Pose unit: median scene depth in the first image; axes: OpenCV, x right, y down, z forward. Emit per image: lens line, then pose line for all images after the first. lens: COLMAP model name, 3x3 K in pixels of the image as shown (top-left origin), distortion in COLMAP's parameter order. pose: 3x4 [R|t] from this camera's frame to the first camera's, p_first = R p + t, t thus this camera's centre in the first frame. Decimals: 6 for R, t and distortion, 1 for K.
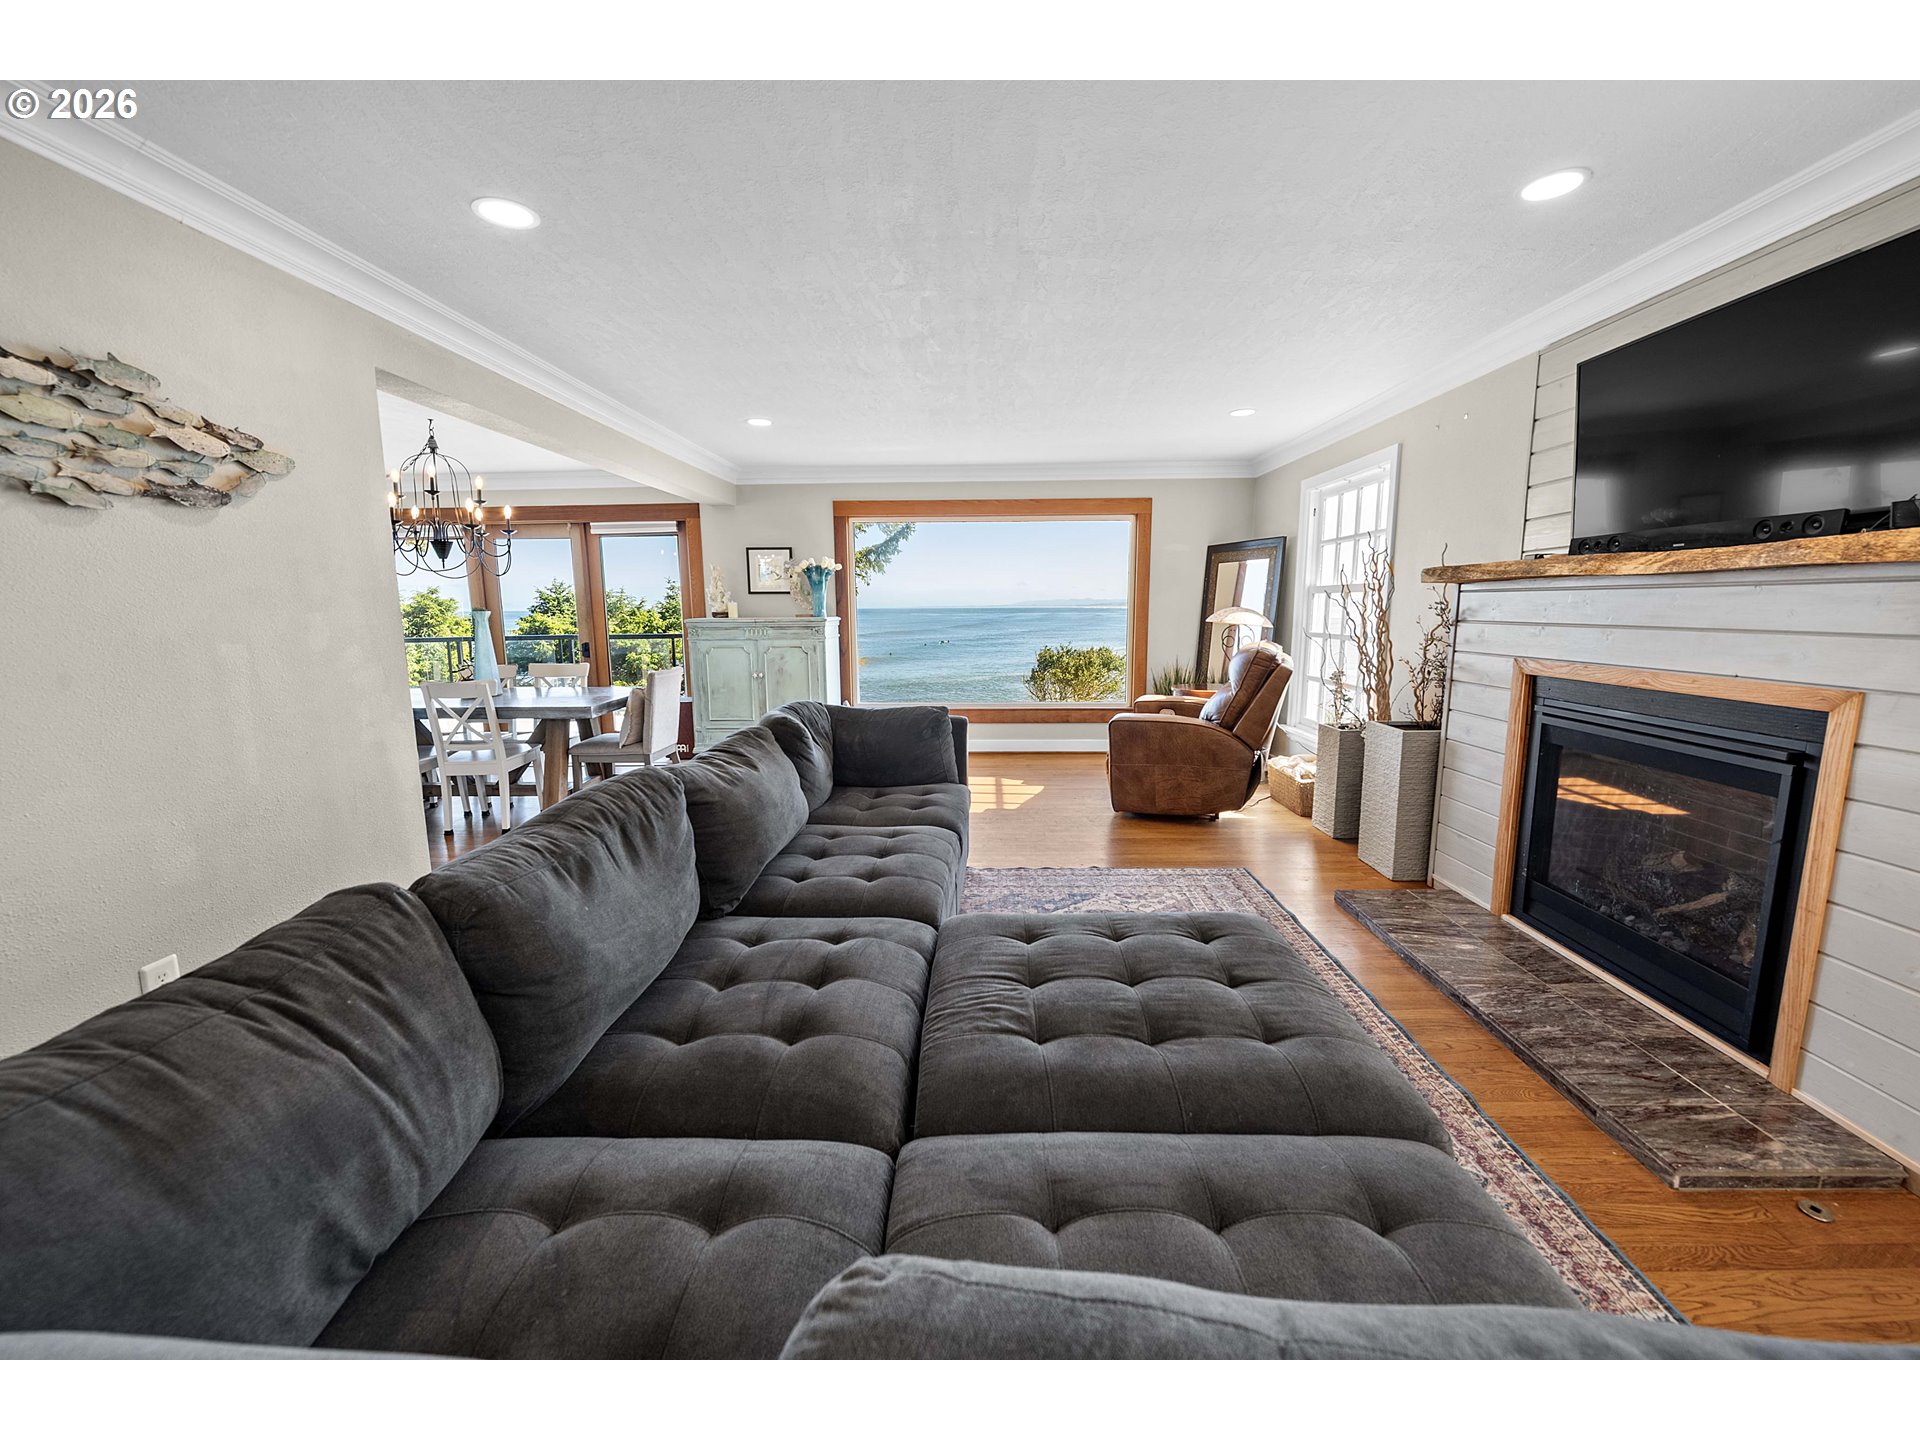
lens RADIAL K [[768.0, 0, 971.1], [0, 768.0, 723.2], [0, 0, 1]] dist [-0.002560, -0.006060]
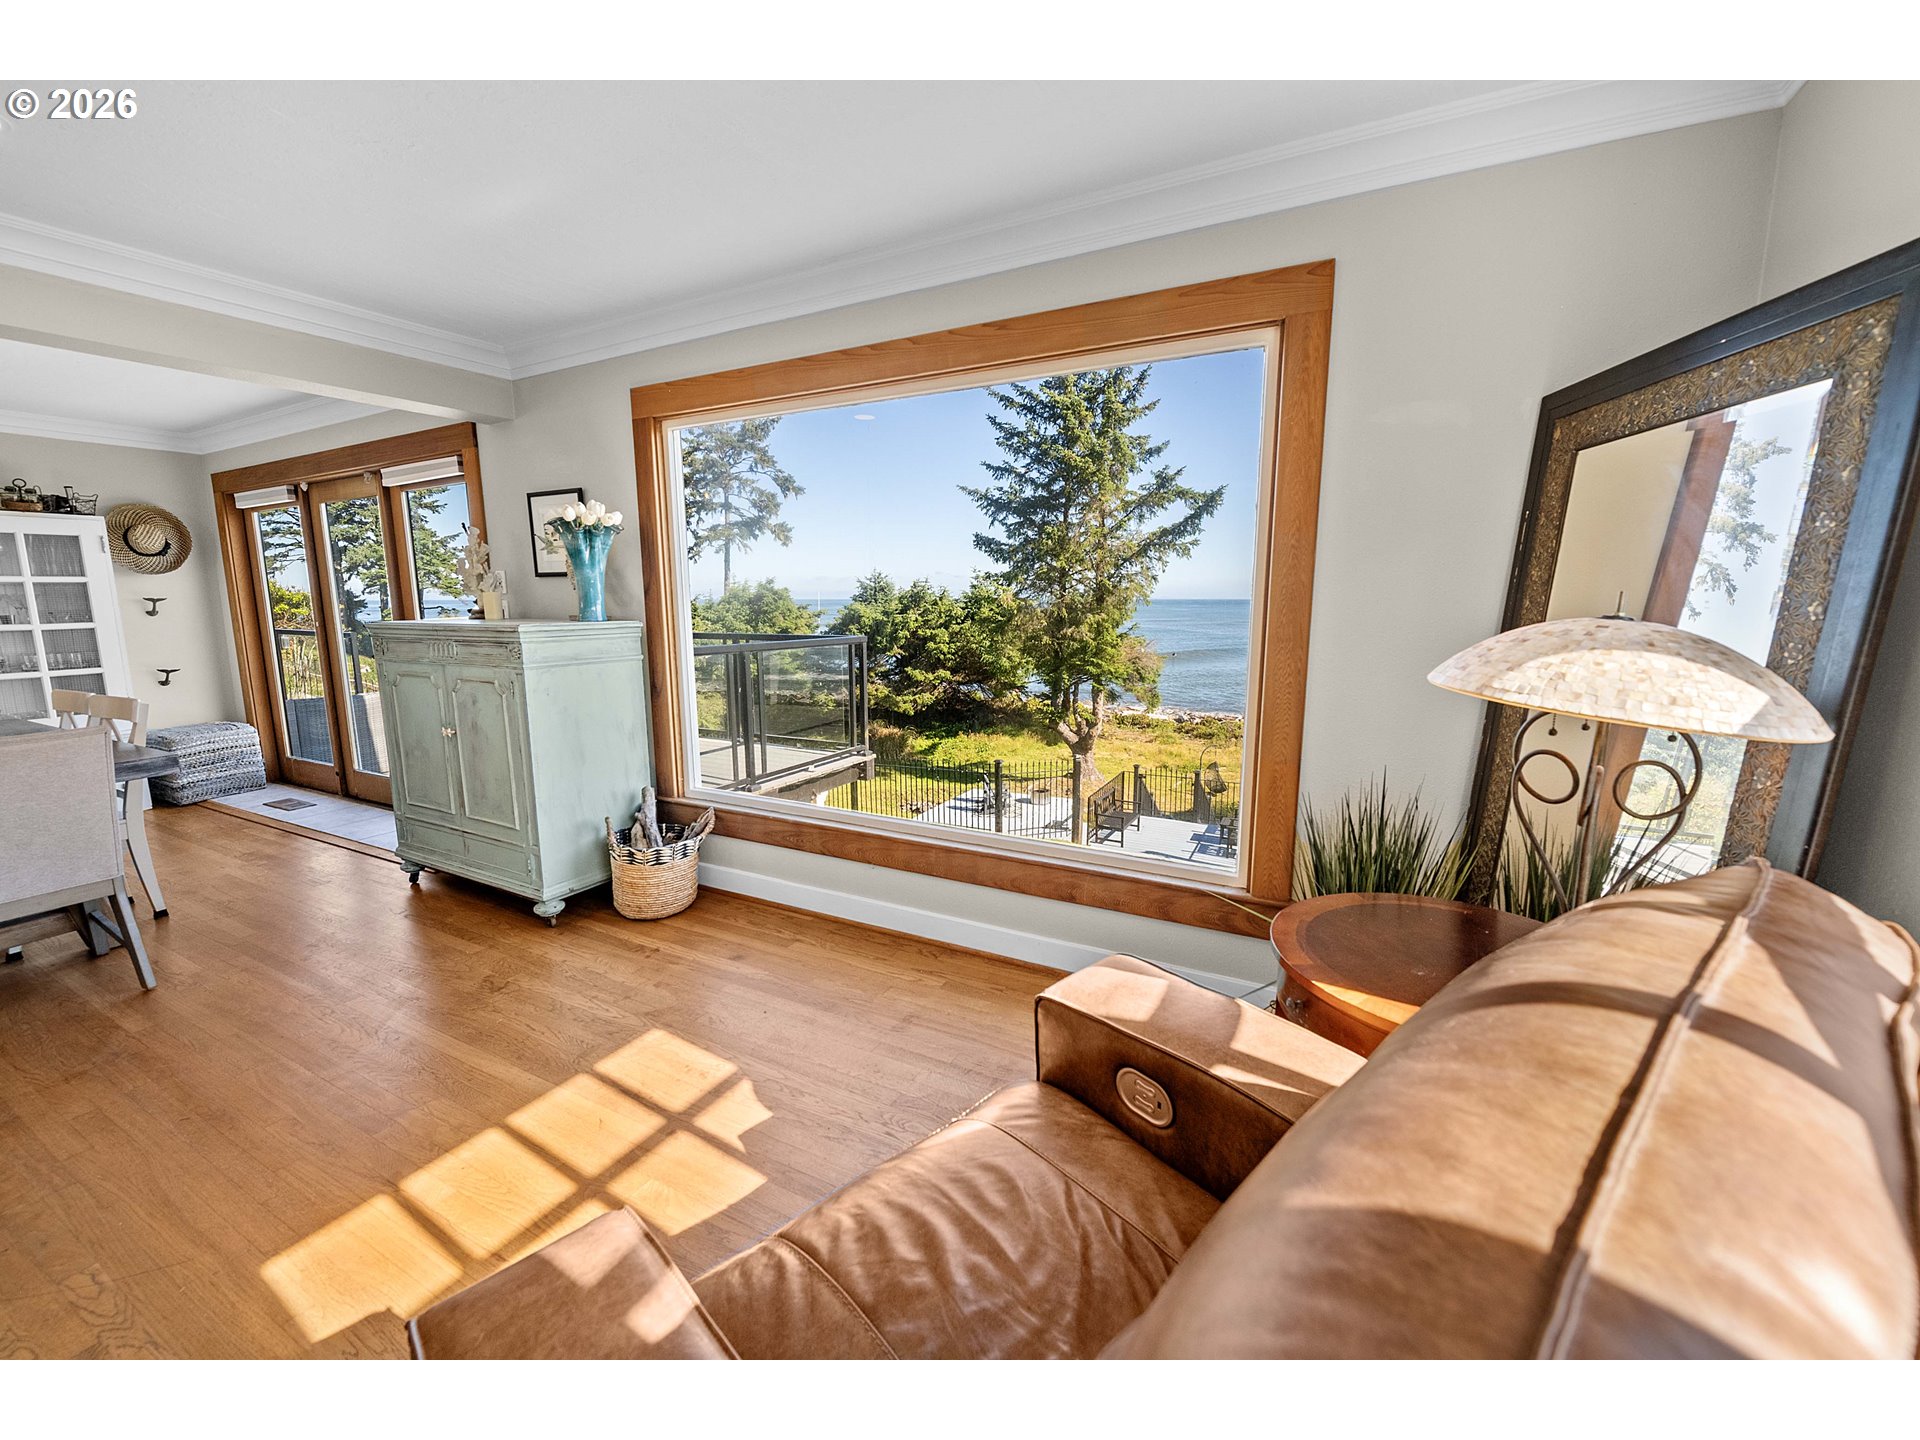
lens RADIAL K [[773.4, 0, 964.5], [0, 773.4, 722.8], [0, 0, 1]] dist [-0.004419, -0.000856]
pose [[0.895571, 0.075717, -0.438428, 0.268103], [-0.070873, 0.997108, 0.027430, -0.109132], [0.439237, 0.006507, 0.898347, 0.691722]]
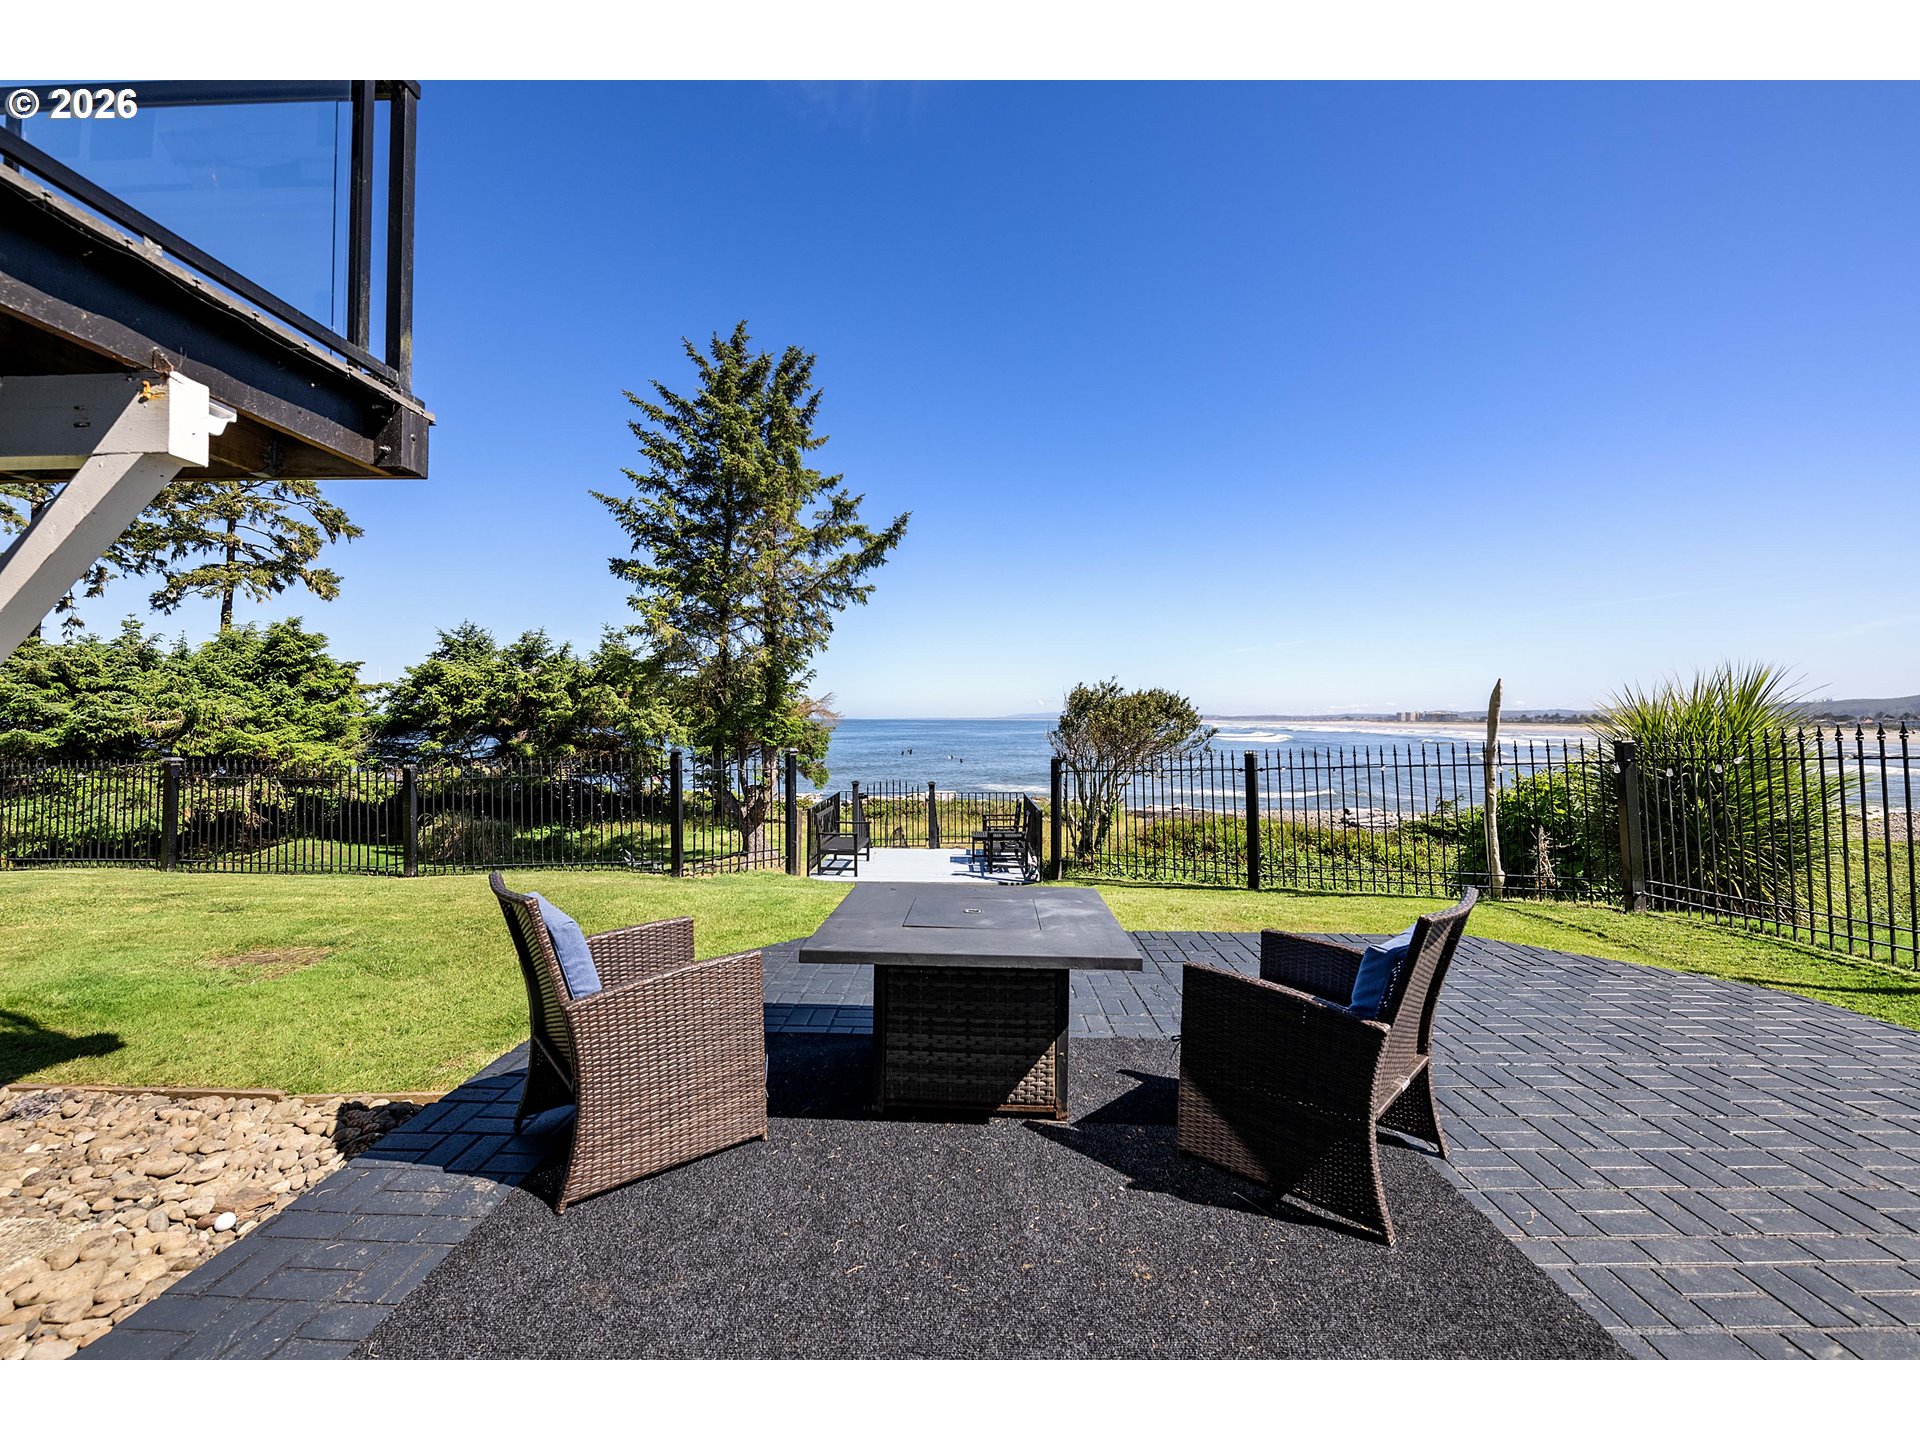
lens RADIAL K [[773.4, 0, 964.5], [0, 773.4, 722.8], [0, 0, 1]] dist [-0.004419, -0.000856]
pose [[0.999926, 0.011942, -0.002234, -0.055423], [-0.012140, 0.989275, -0.145560, 0.201013], [0.000472, 0.145577, 0.989347, 1.262408]]
